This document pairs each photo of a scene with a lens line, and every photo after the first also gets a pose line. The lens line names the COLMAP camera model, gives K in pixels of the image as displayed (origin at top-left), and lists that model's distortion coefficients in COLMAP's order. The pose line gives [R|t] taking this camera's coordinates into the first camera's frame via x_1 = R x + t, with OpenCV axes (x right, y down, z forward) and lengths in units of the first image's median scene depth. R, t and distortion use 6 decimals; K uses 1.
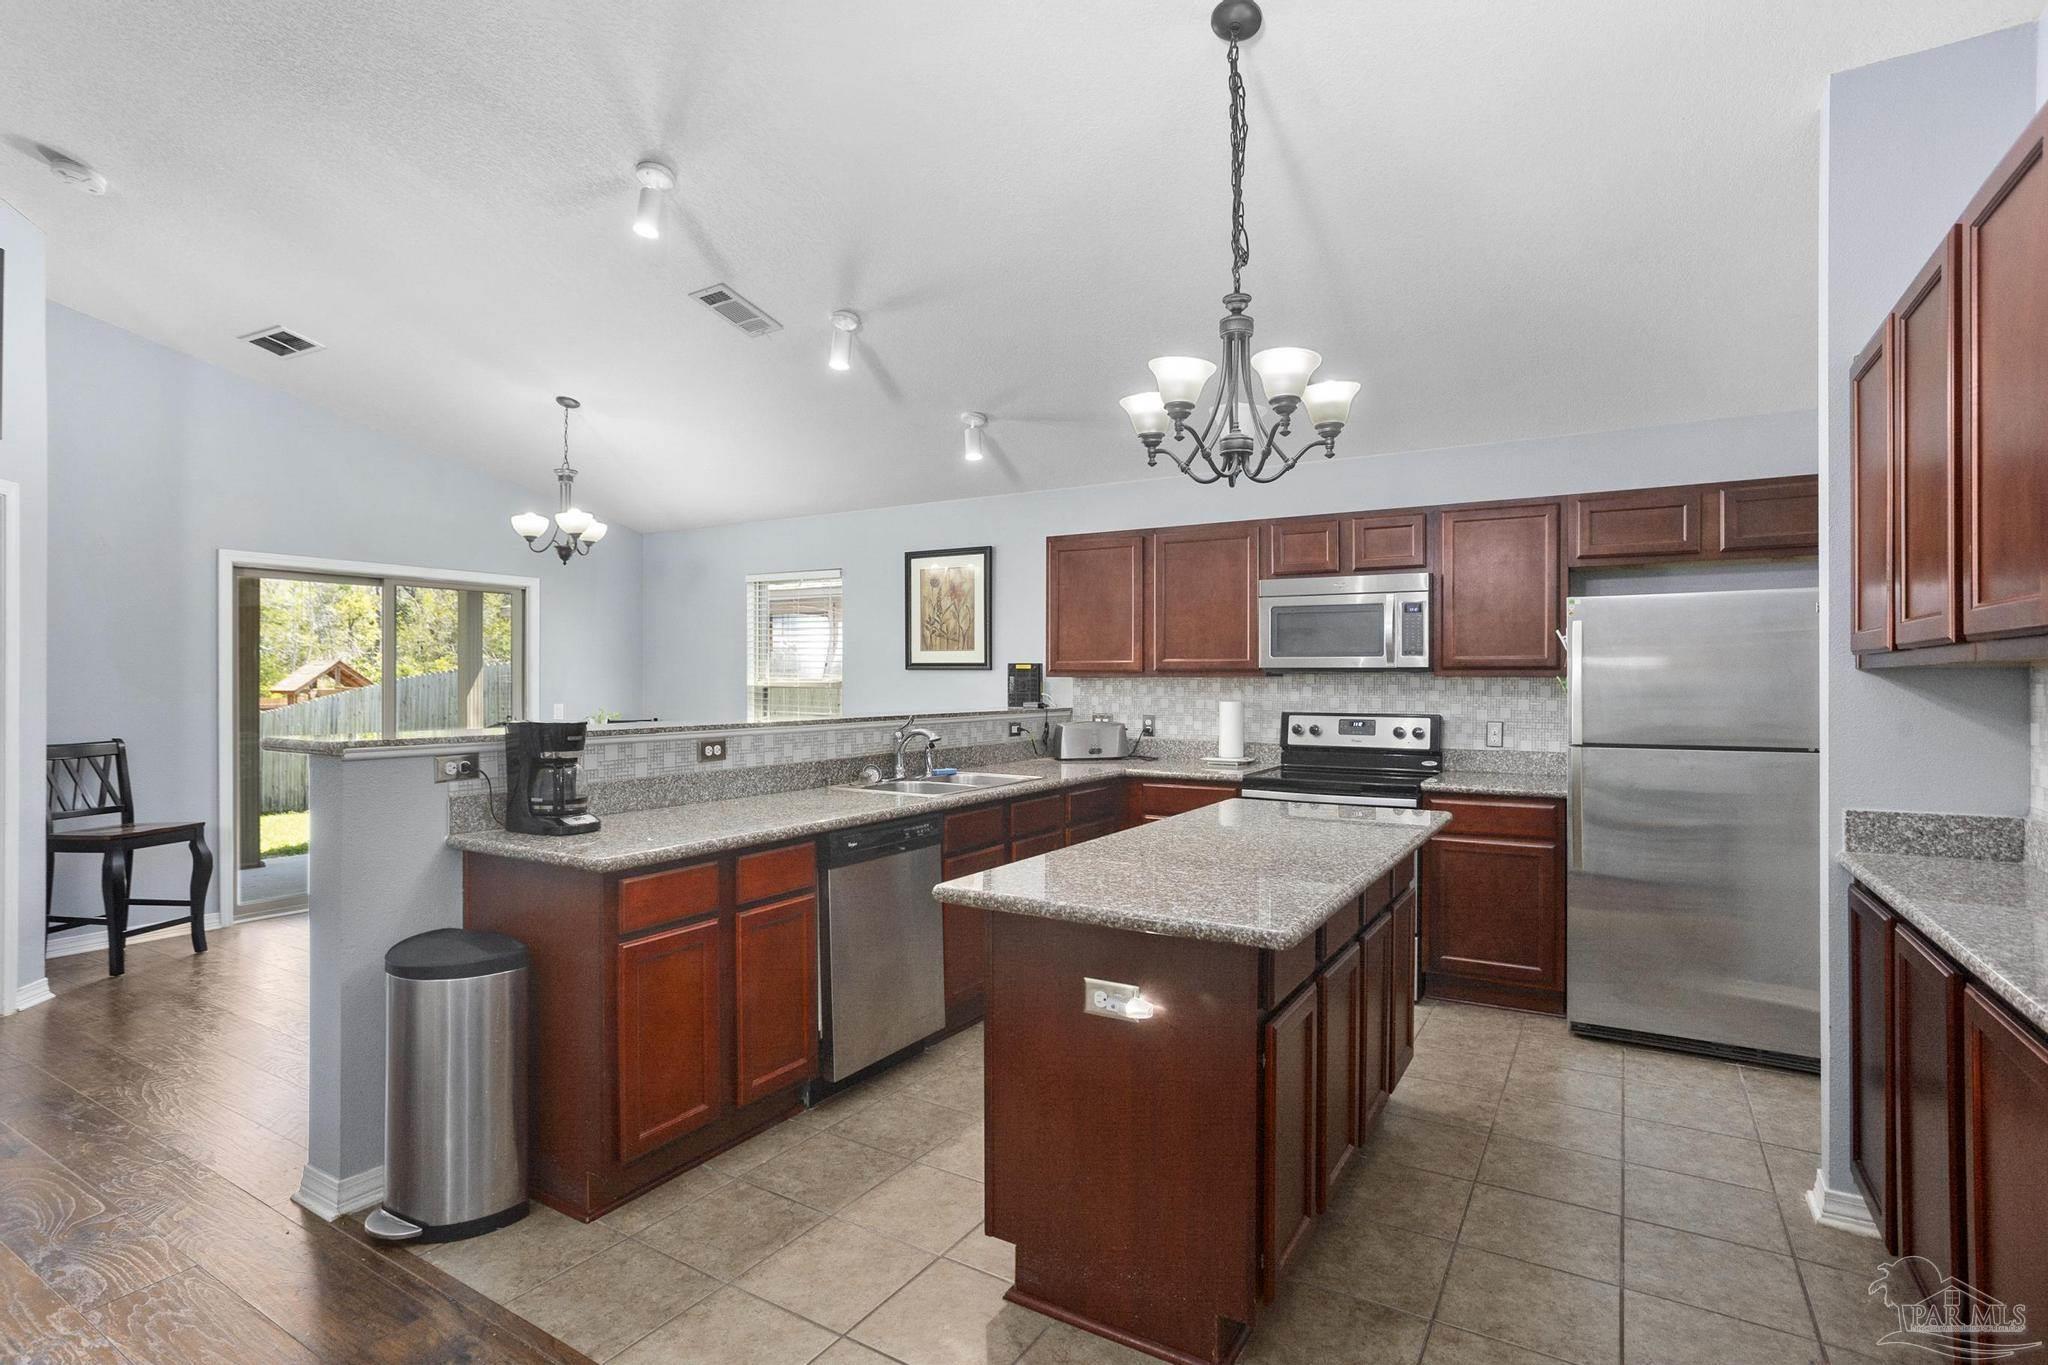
lens RADIAL K [[995.0, 0, 1031.6], [0, 995.0, 688.3], [0, 0, 1]] dist [-0.049602, 0.024529]
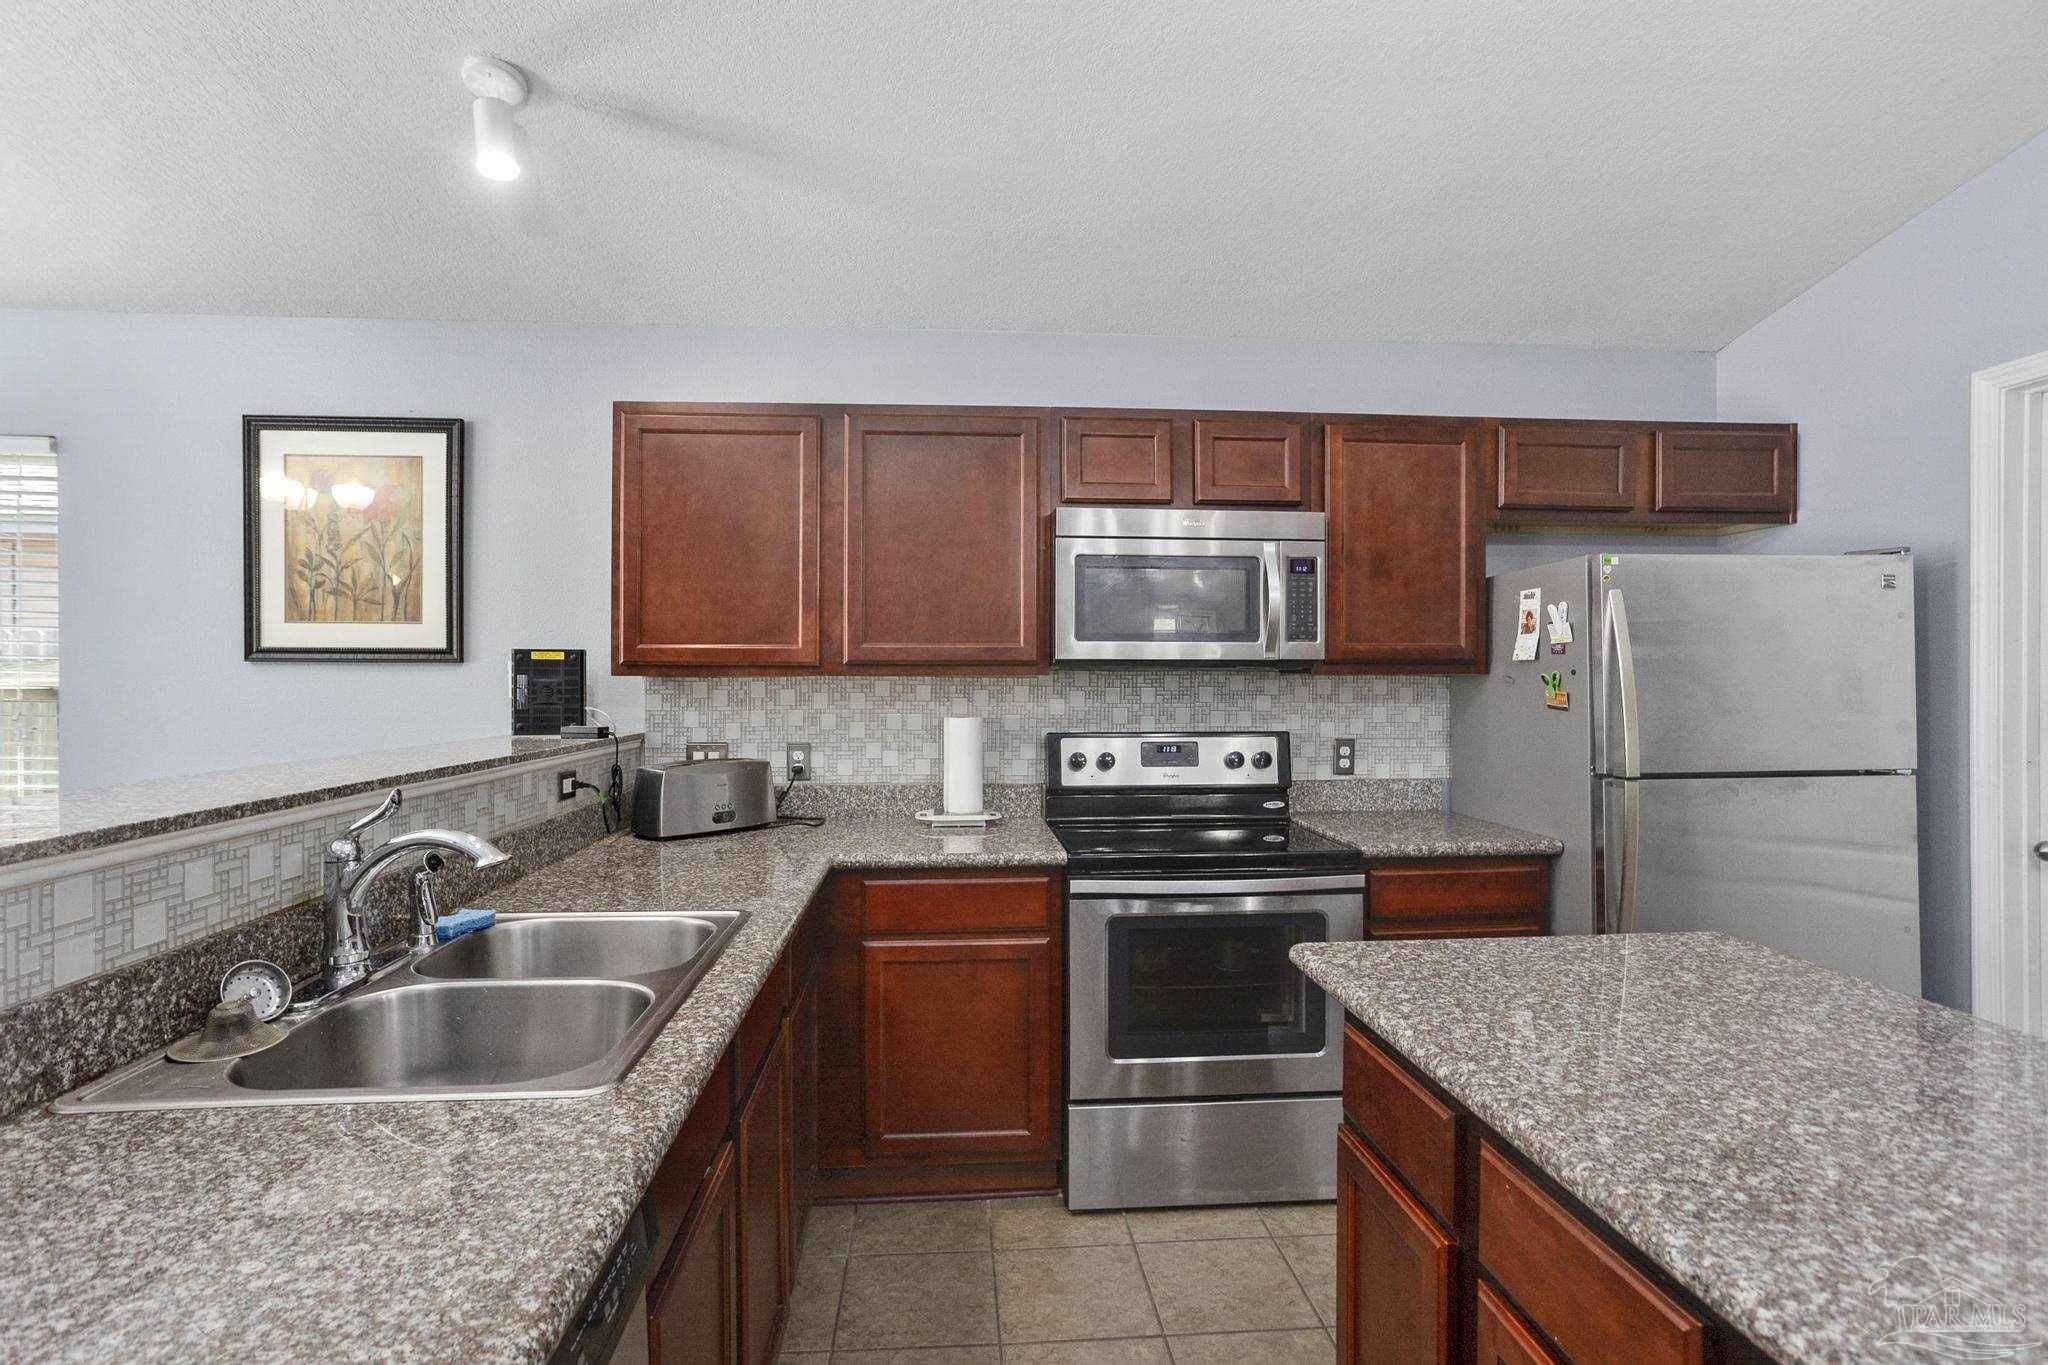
lens RADIAL K [[995.0, 0, 1007.7], [0, 995.0, 679.2], [0, 0, 1]] dist [-0.049602, 0.024529]
pose [[0.822907, -0.002520, 0.568171, -0.120545], [0.007813, 0.999946, -0.006881, -0.005173], [-0.568123, 0.010101, 0.822882, 0.539202]]
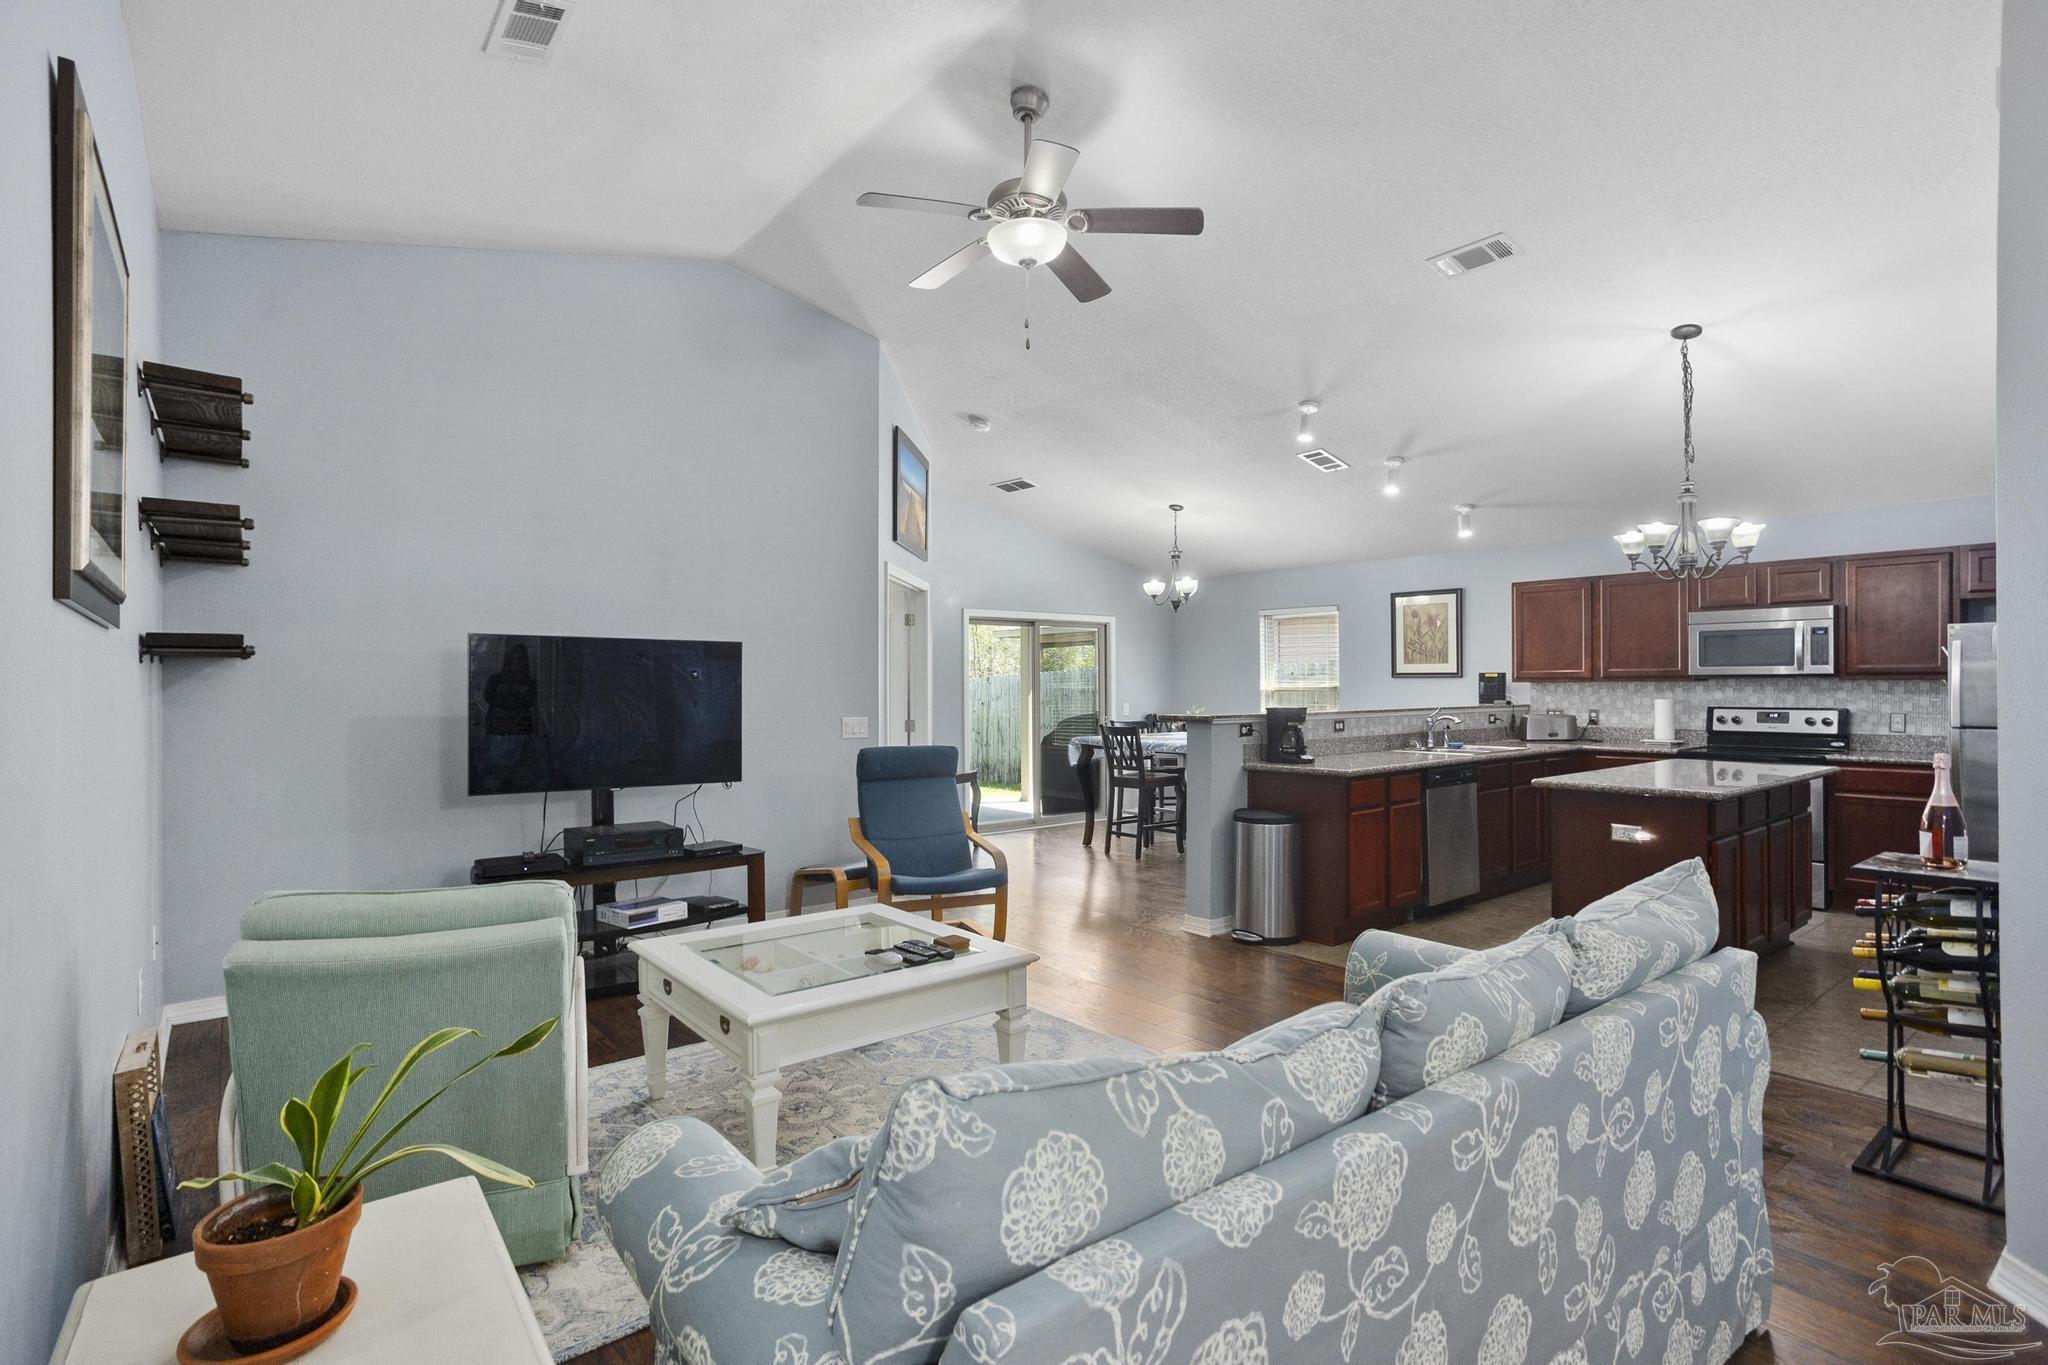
lens RADIAL K [[995.0, 0, 1008.4], [0, 995.0, 693.6], [0, 0, 1]] dist [-0.049602, 0.024529]
pose [[0.934767, -0.003505, -0.355243, -0.179370], [0.003908, 0.999992, 0.000417, 0.001480], [0.355239, -0.001779, 0.934774, -0.629229]]
